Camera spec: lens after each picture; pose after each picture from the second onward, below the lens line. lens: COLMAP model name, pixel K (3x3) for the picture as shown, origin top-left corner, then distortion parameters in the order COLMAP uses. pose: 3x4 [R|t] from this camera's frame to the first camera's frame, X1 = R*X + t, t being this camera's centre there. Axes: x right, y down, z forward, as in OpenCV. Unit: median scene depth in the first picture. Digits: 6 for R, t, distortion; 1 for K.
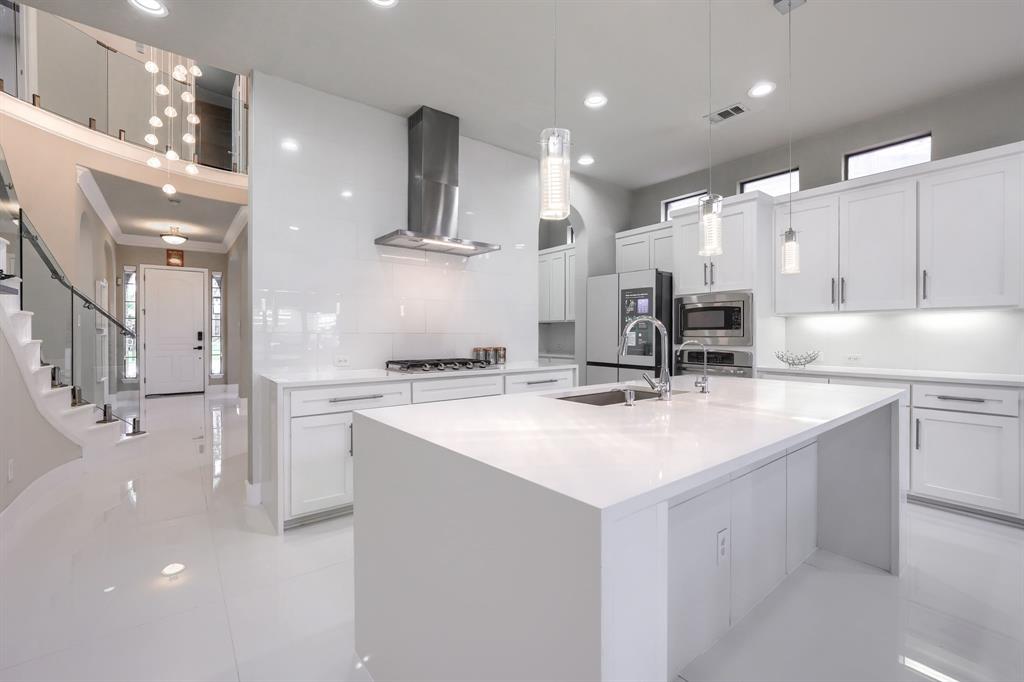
lens RADIAL K [[322.9, 0, 518.0], [0, 322.9, 340.1], [0, 0, 1]] dist [-0.005086, -0.000041]
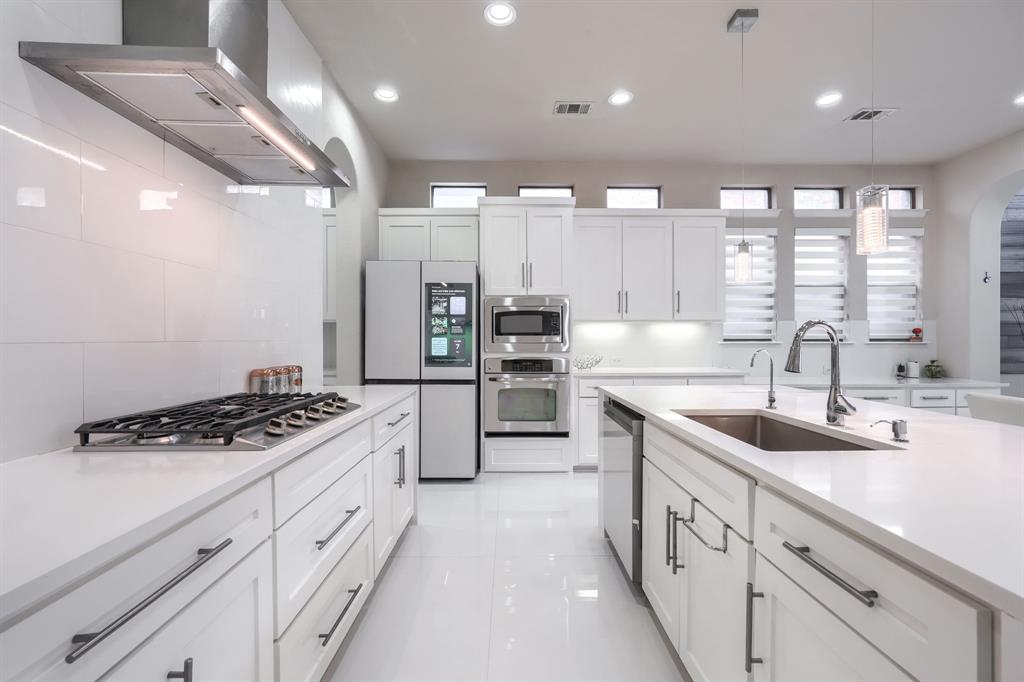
lens RADIAL K [[389.0, 0, 515.7], [0, 389.0, 346.5], [0, 0, 1]] dist [0.002888, 0.001731]
pose [[0.712168, -0.015458, 0.701839, -0.204761], [0.016311, 0.999852, 0.005470, -0.006690], [-0.701819, 0.007552, 0.712315, 0.214495]]
